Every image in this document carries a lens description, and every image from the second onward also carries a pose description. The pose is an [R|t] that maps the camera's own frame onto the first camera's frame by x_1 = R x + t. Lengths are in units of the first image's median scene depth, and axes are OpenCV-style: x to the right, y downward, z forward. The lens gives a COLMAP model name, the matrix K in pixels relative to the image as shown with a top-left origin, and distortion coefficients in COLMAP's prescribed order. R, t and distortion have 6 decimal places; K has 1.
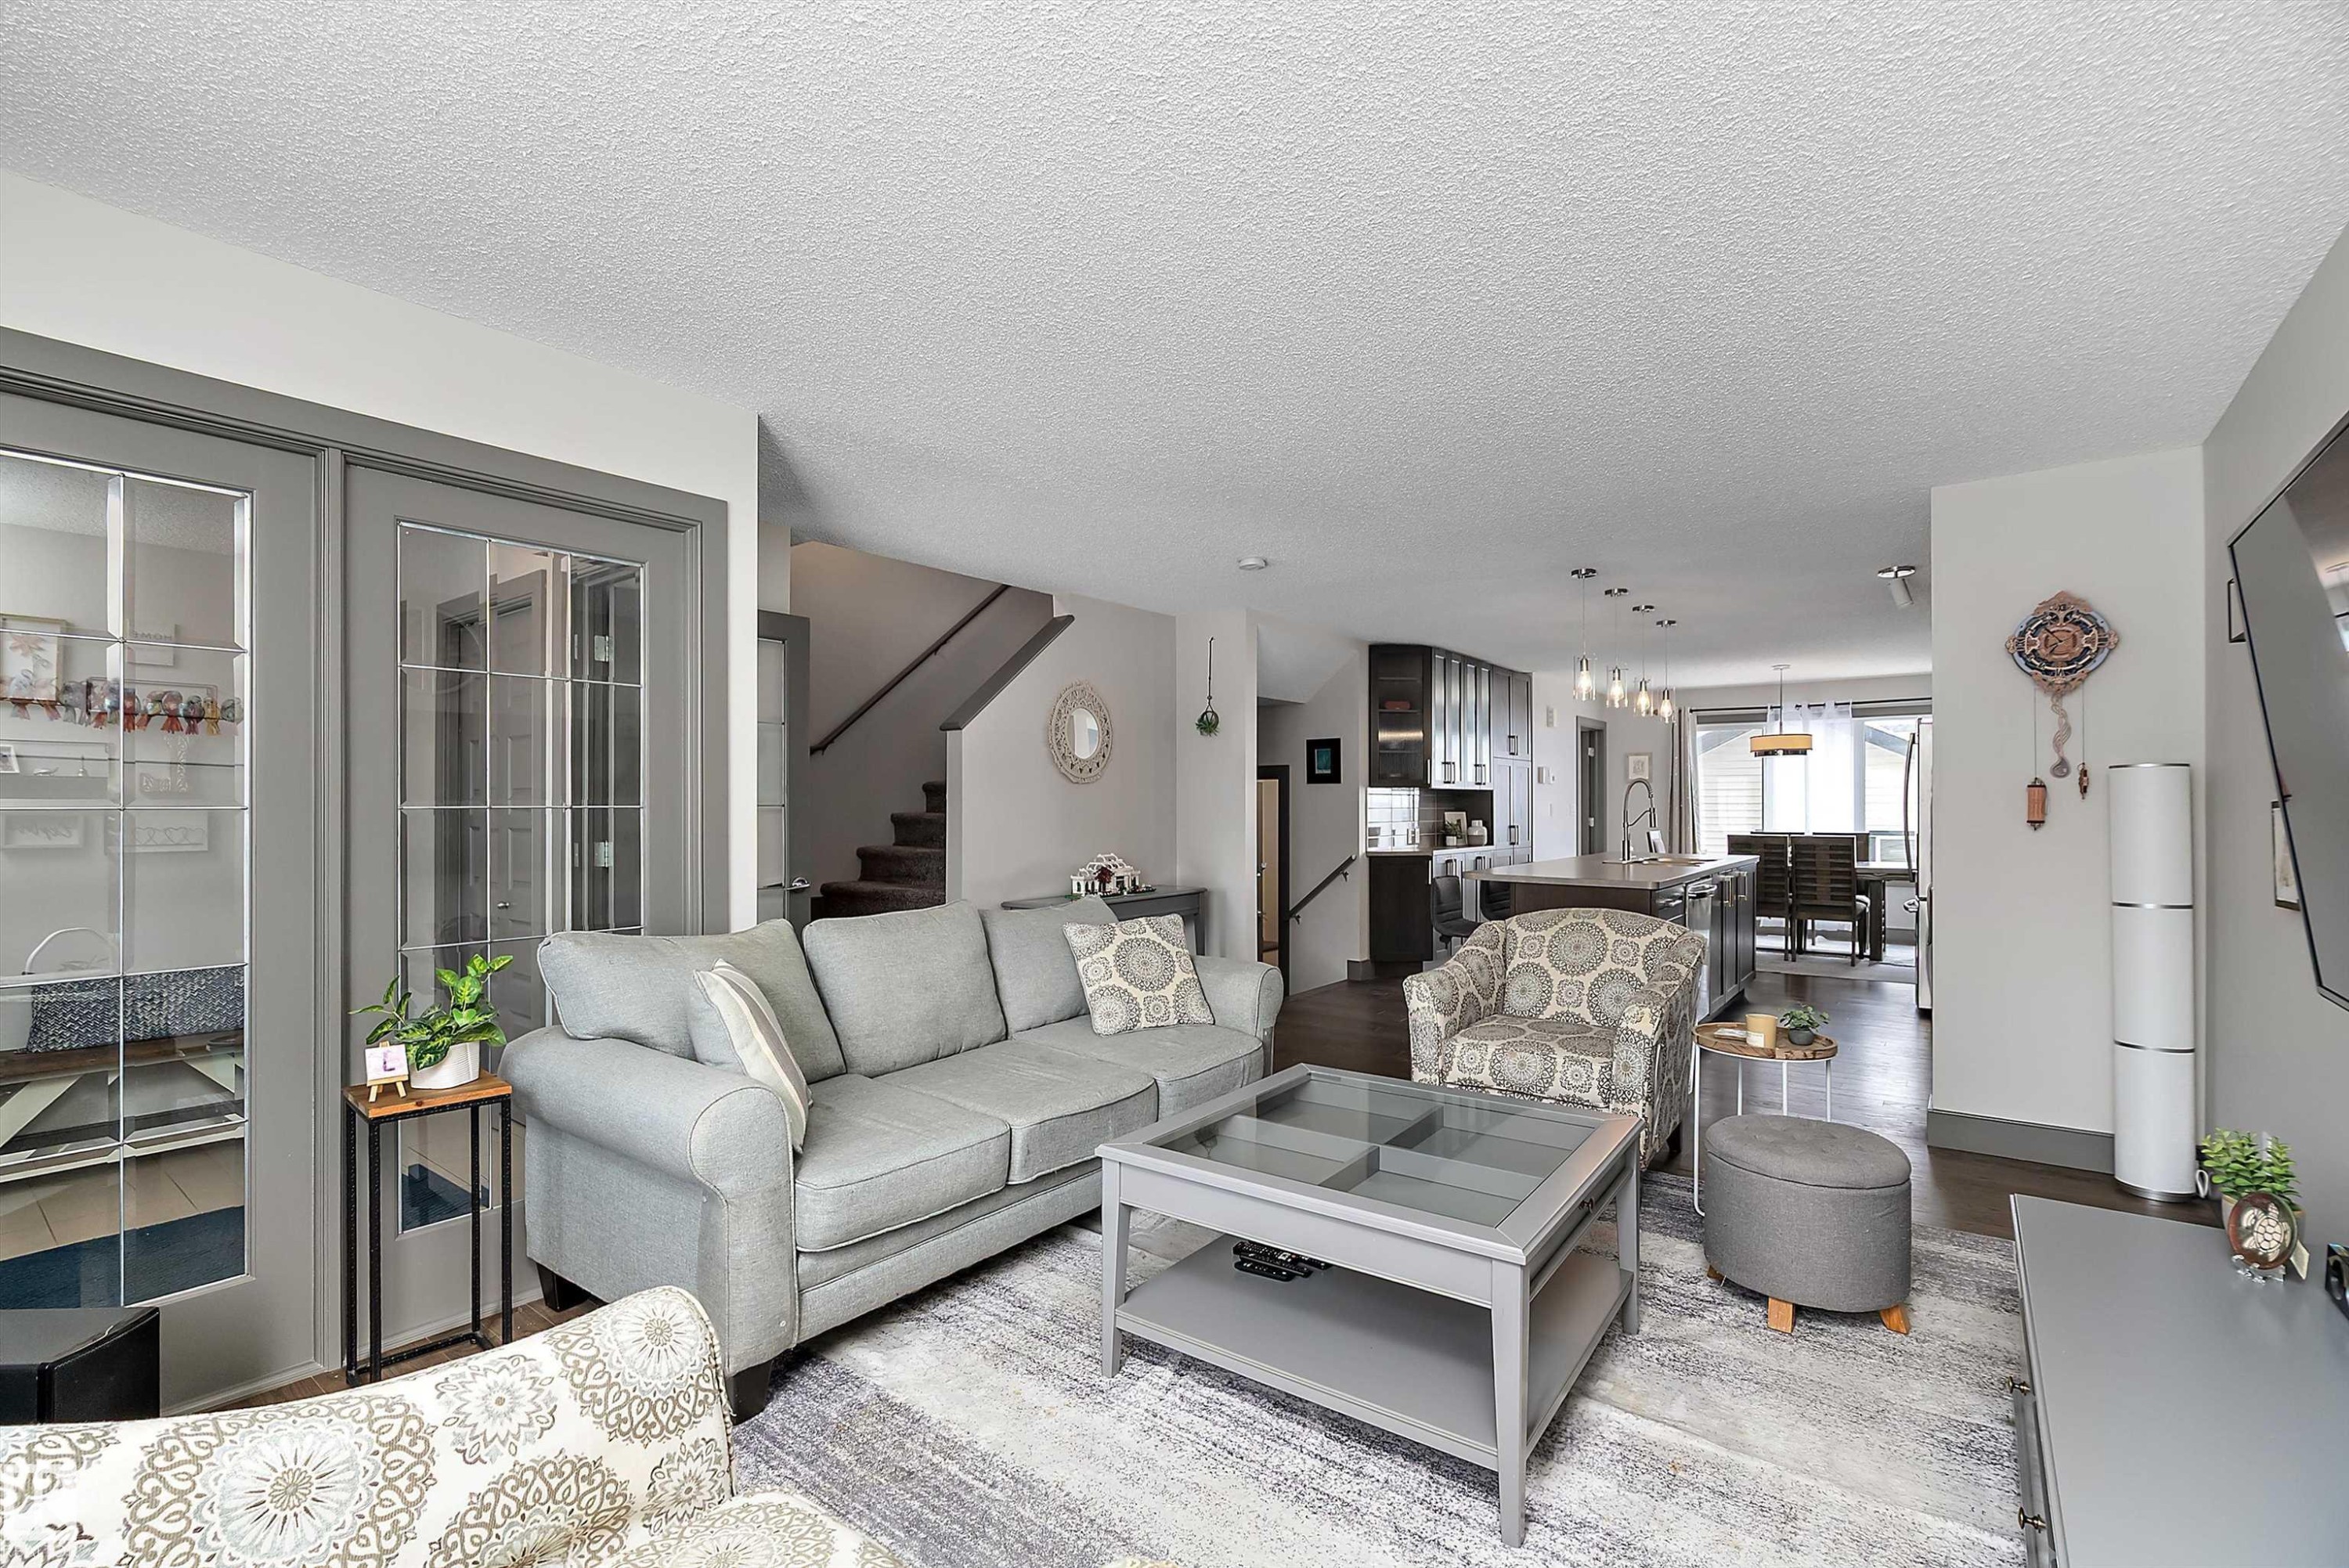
lens RADIAL K [[1061.4, 0, 1147.9], [0, 1061.4, 794.0], [0, 0, 1]] dist [0.000986, 0.000413]
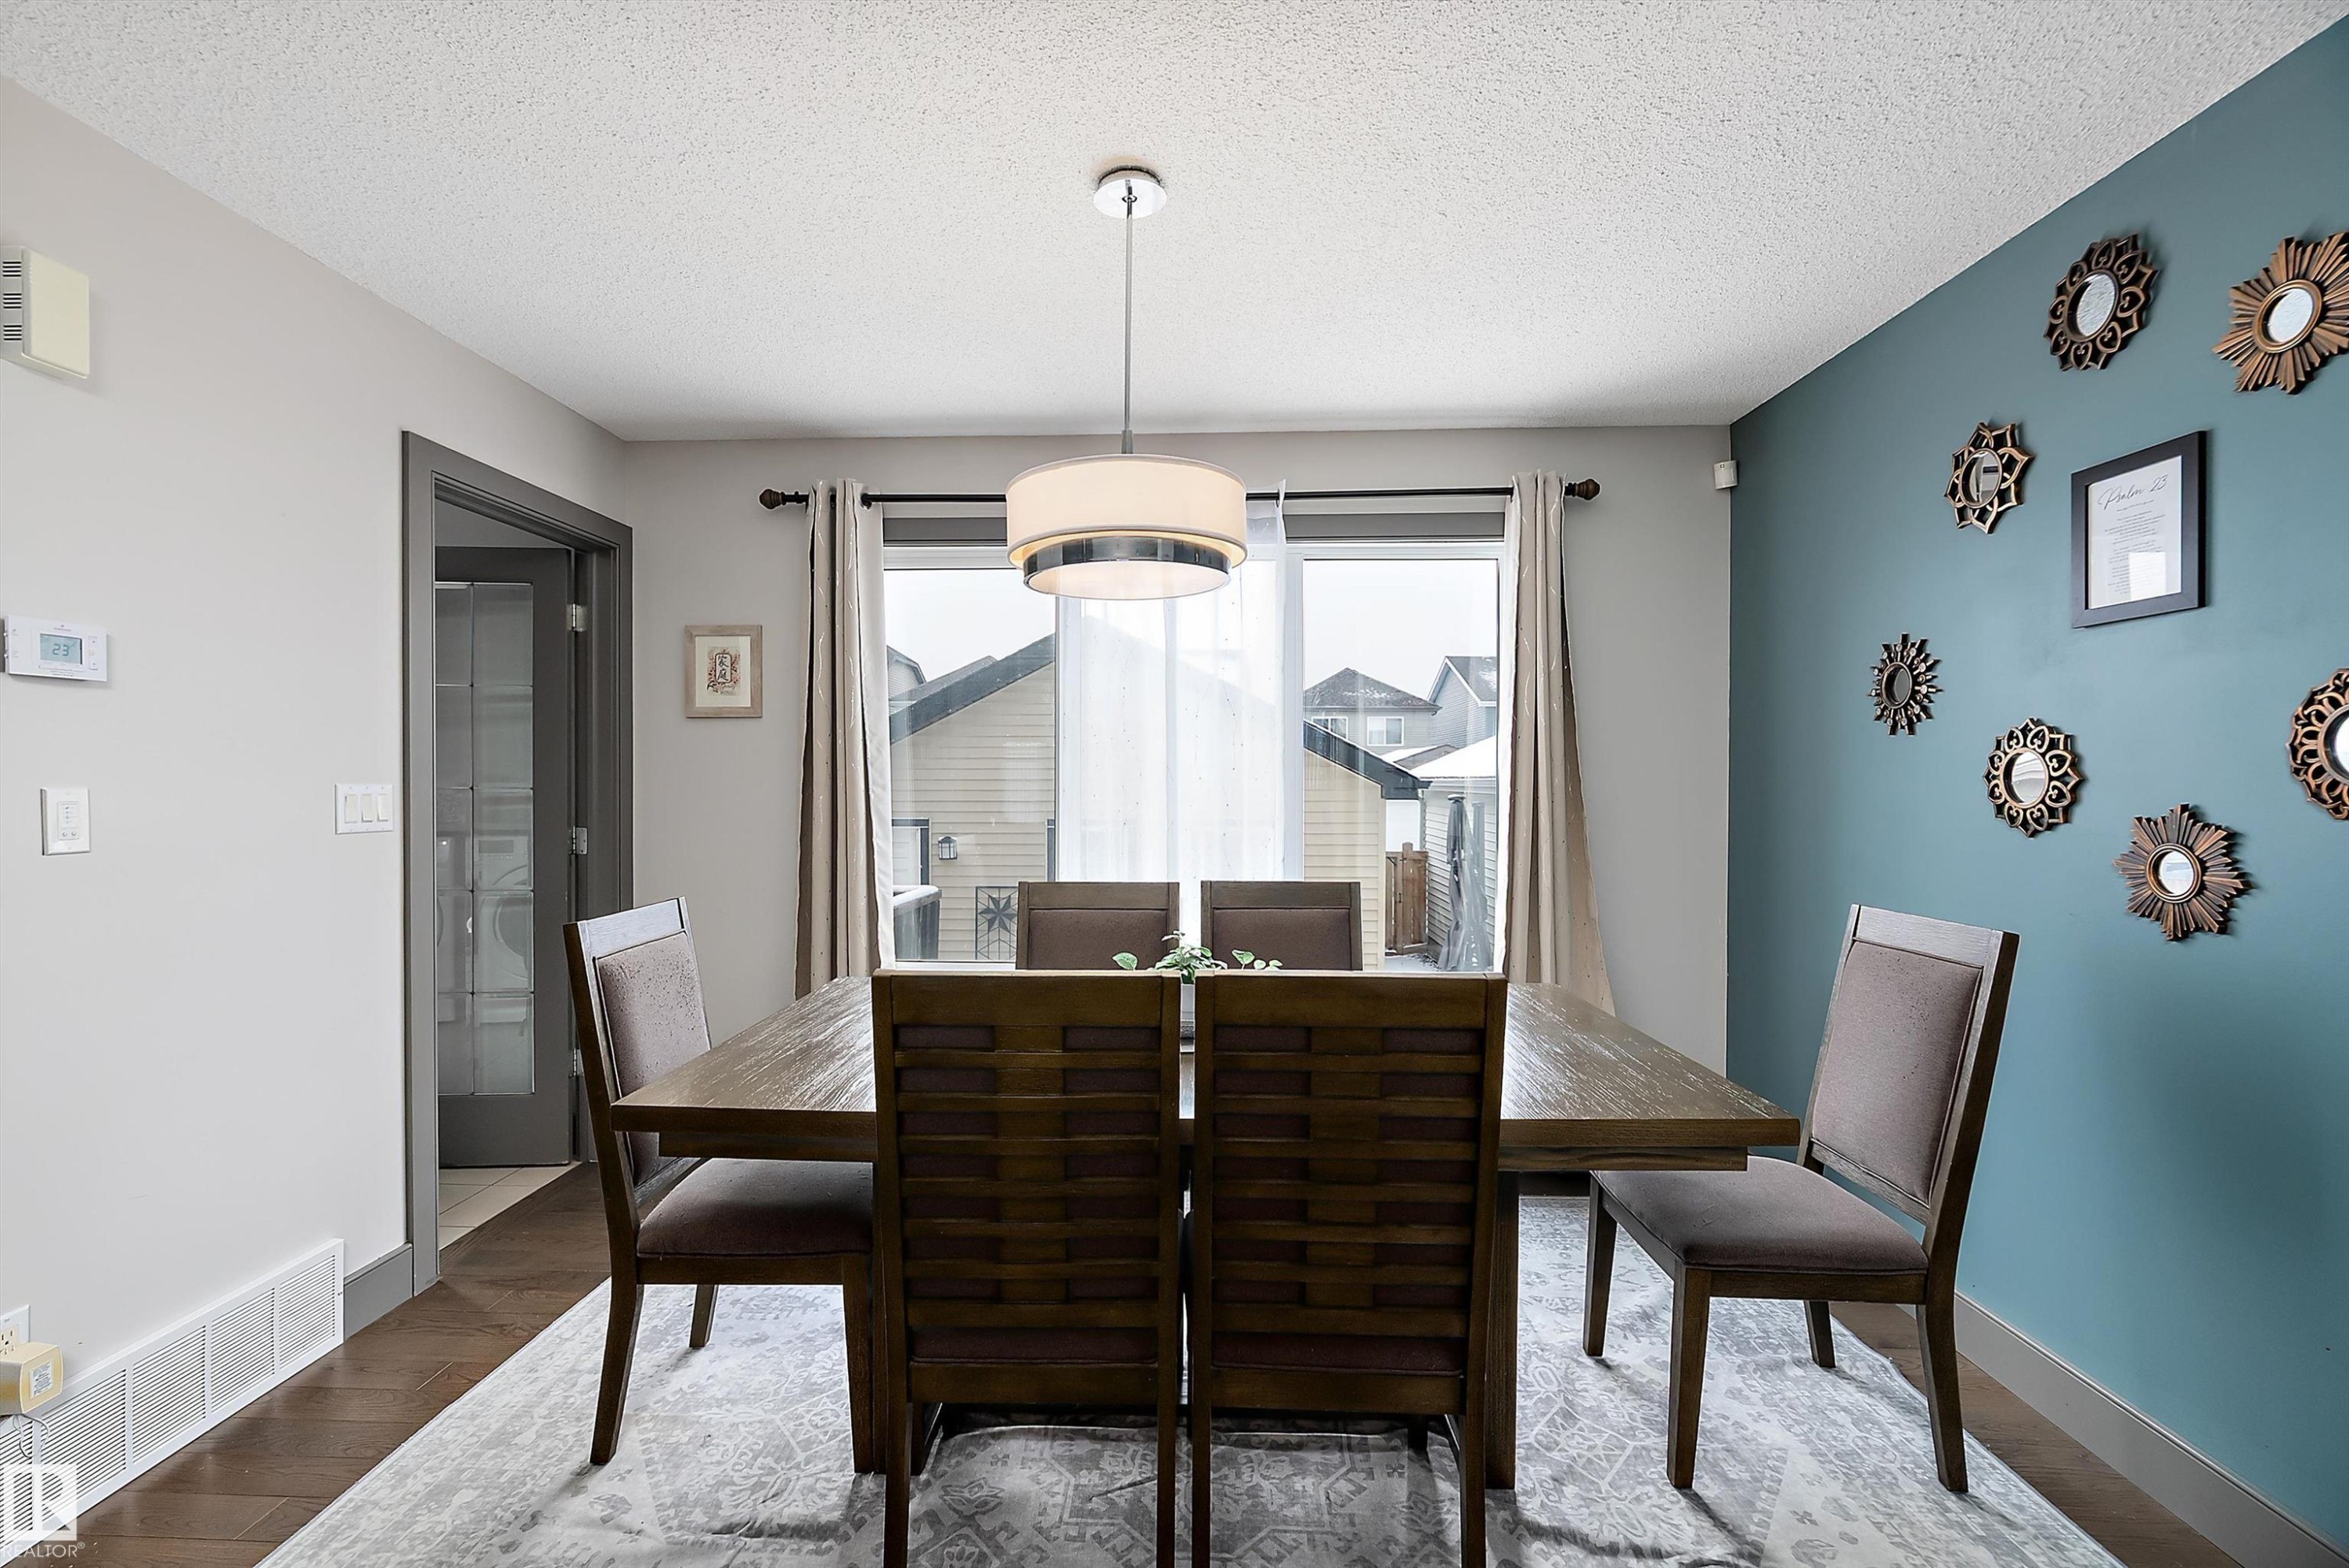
lens RADIAL K [[1044.0, 0, 1172.2], [0, 1044.0, 795.1], [0, 0, 1]] dist [0.025609, 0.000208]
pose [[0.806758, -0.010768, 0.590783, 1.078770], [-0.002238, 0.999771, 0.021279, 0.014642], [-0.590877, -0.018489, 0.806550, 1.862861]]
